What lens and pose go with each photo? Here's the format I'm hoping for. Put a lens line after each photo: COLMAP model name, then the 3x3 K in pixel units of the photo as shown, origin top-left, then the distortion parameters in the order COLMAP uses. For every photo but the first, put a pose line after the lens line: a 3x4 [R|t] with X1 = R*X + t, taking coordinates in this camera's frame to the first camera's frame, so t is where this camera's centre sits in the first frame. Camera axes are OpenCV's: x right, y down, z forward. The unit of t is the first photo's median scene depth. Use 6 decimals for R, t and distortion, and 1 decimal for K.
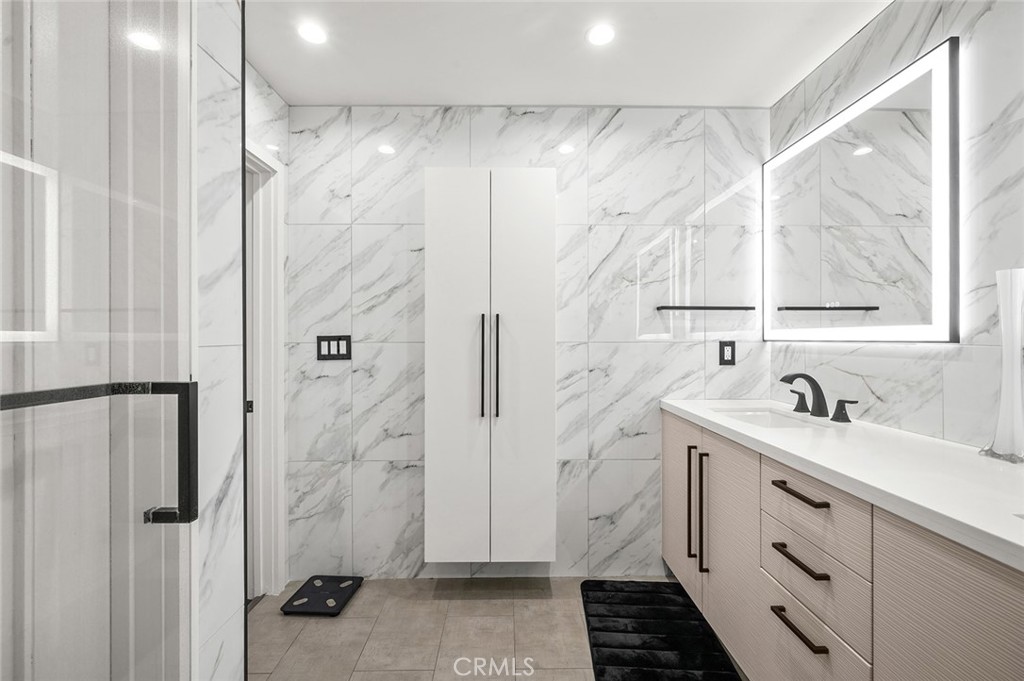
lens RADIAL K [[410.2, 0, 517.1], [0, 410.2, 338.2], [0, 0, 1]] dist [-0.002349, 0.000348]
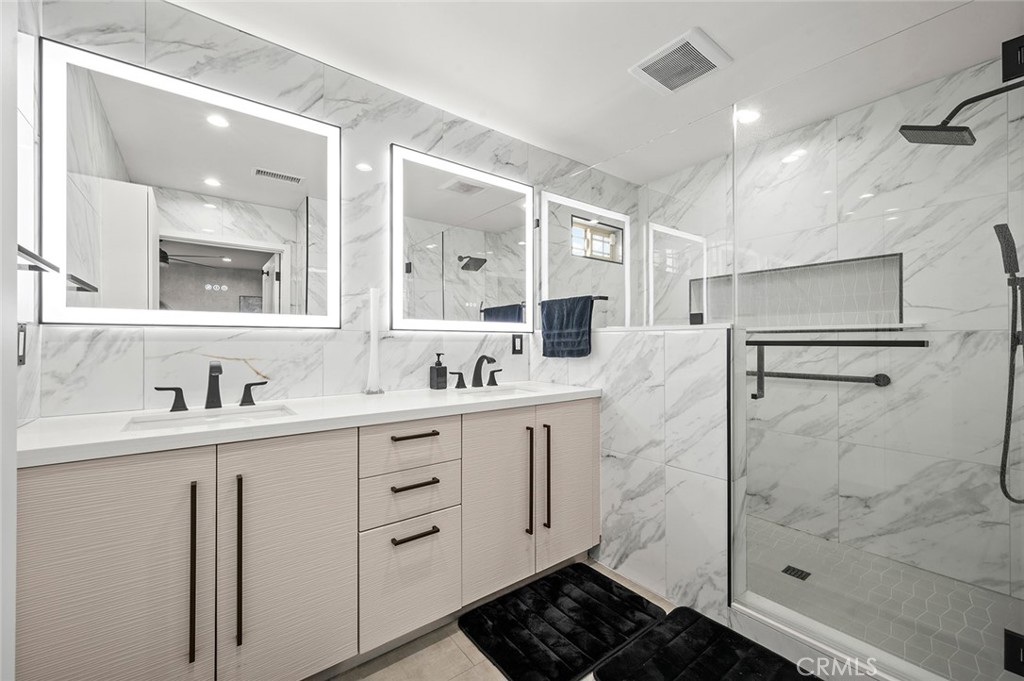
lens RADIAL K [[410.2, 0, 513.0], [0, 410.2, 338.9], [0, 0, 1]] dist [-0.002349, 0.000348]
pose [[-0.588091, 0.008127, 0.808754, -0.488205], [0.001436, 0.999958, -0.009004, 0.057140], [-0.808793, -0.004134, -0.588079, 1.240659]]
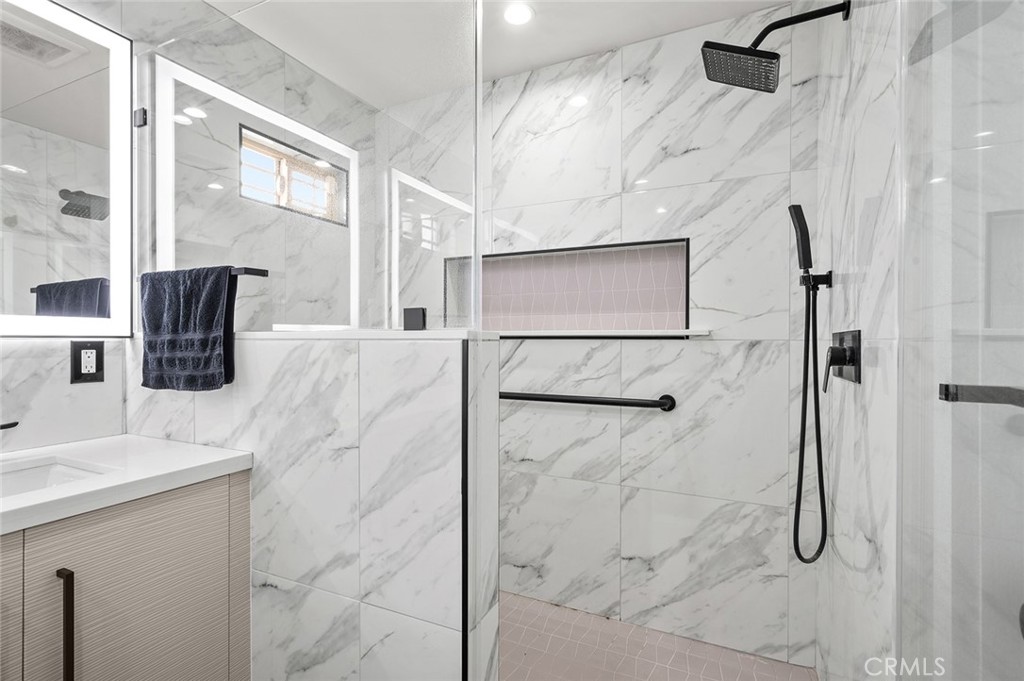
lens RADIAL K [[482.1, 0, 514.0], [0, 482.1, 342.0], [0, 0, 1]] dist [-0.000617, -0.000895]
pose [[-0.894161, -0.001622, 0.447742, -0.375478], [0.000805, 0.999986, 0.005230, 0.035171], [-0.447745, 0.005037, -0.894147, 0.914739]]
